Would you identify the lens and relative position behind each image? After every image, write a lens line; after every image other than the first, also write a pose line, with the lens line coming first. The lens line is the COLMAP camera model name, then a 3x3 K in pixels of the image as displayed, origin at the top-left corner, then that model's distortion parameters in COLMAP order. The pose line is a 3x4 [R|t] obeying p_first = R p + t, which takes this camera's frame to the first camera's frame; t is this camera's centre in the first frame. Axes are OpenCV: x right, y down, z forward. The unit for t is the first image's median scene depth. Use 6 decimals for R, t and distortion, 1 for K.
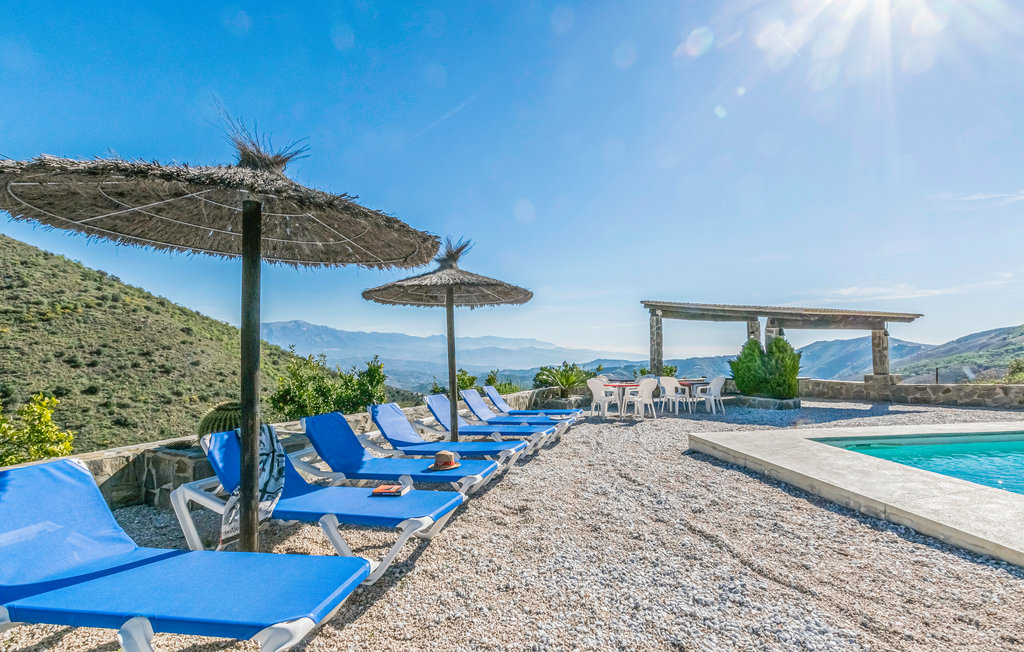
lens RADIAL K [[469.2, 0, 486.4], [0, 469.2, 344.7], [0, 0, 1]] dist [-0.001783, -0.001141]
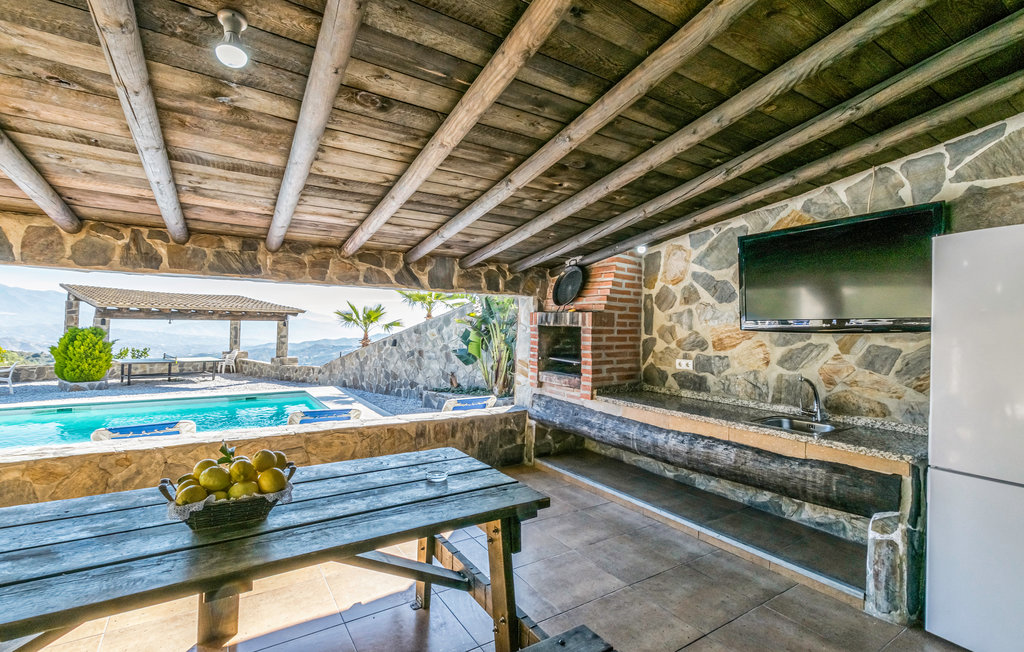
lens RADIAL K [[469.2, 0, 495.9], [0, 469.2, 320.1], [0, 0, 1]] dist [-0.001783, -0.001141]
pose [[0.875970, 0.031480, 0.481336, 0.661812], [-0.032672, 0.999449, -0.005907, -0.040769], [-0.481257, -0.010551, 0.876516, -0.315802]]
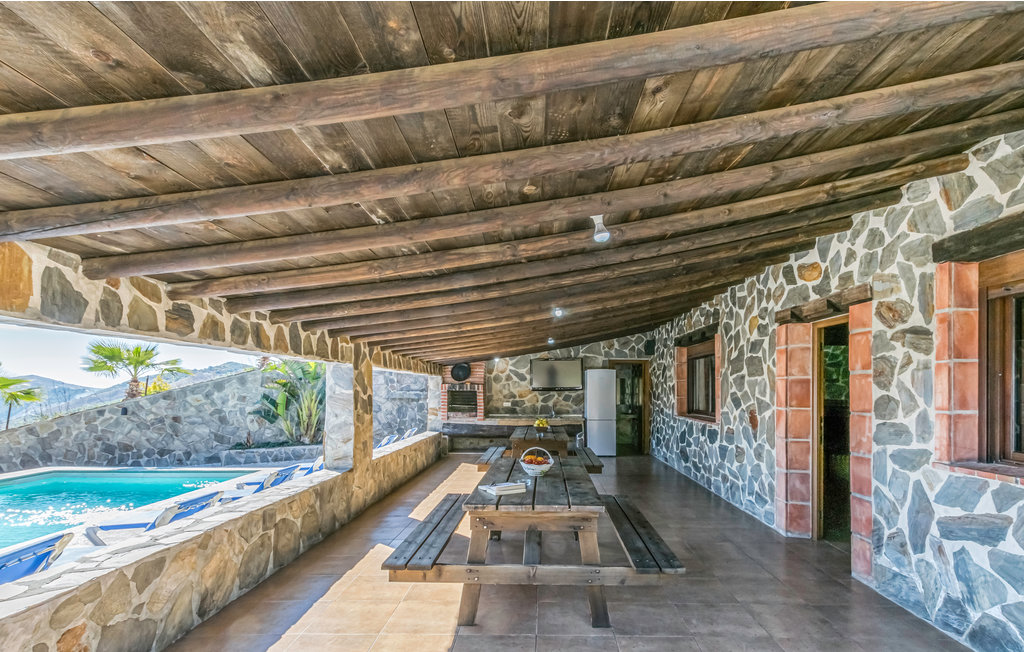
lens RADIAL K [[487.7, 0, 548.1], [0, 487.7, 385.8], [0, 0, 1]] dist [0.005923, -0.001037]
pose [[0.048843, 0.017774, 0.998648, 0.164441], [-0.013292, 0.999765, -0.017143, -0.036481], [-0.998718, -0.012436, 0.049067, -0.231412]]
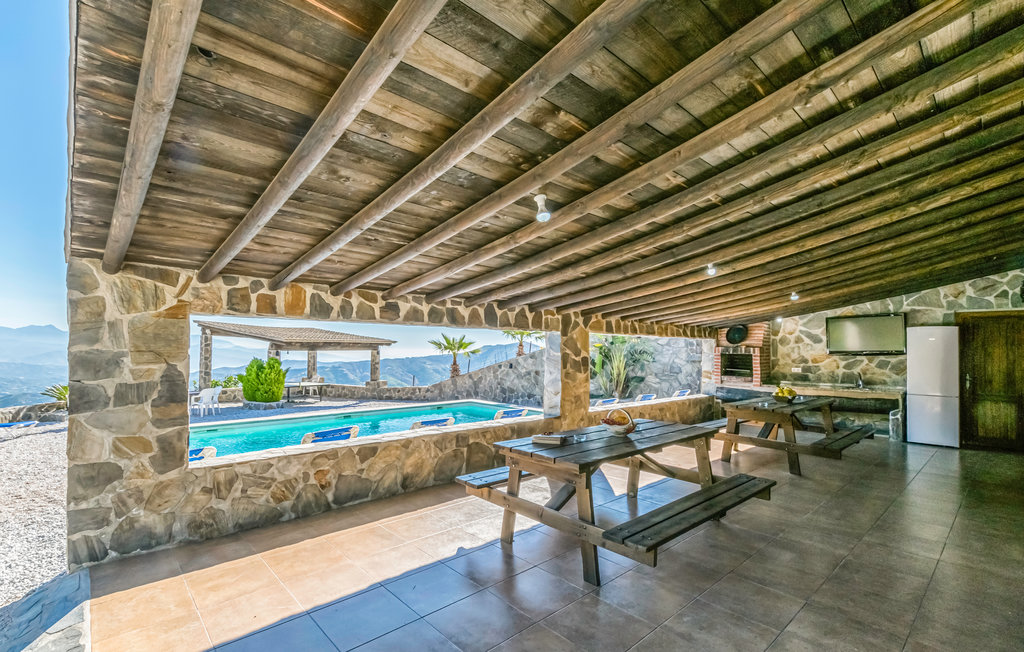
lens RADIAL K [[469.2, 0, 512.0], [0, 469.2, 340.3], [0, 0, 1]] dist [-0.001783, -0.001141]
pose [[0.772366, 0.028416, 0.634542, 0.210229], [-0.021094, 0.999595, -0.019088, -0.039790], [-0.634828, 0.001358, 0.772653, -0.371511]]
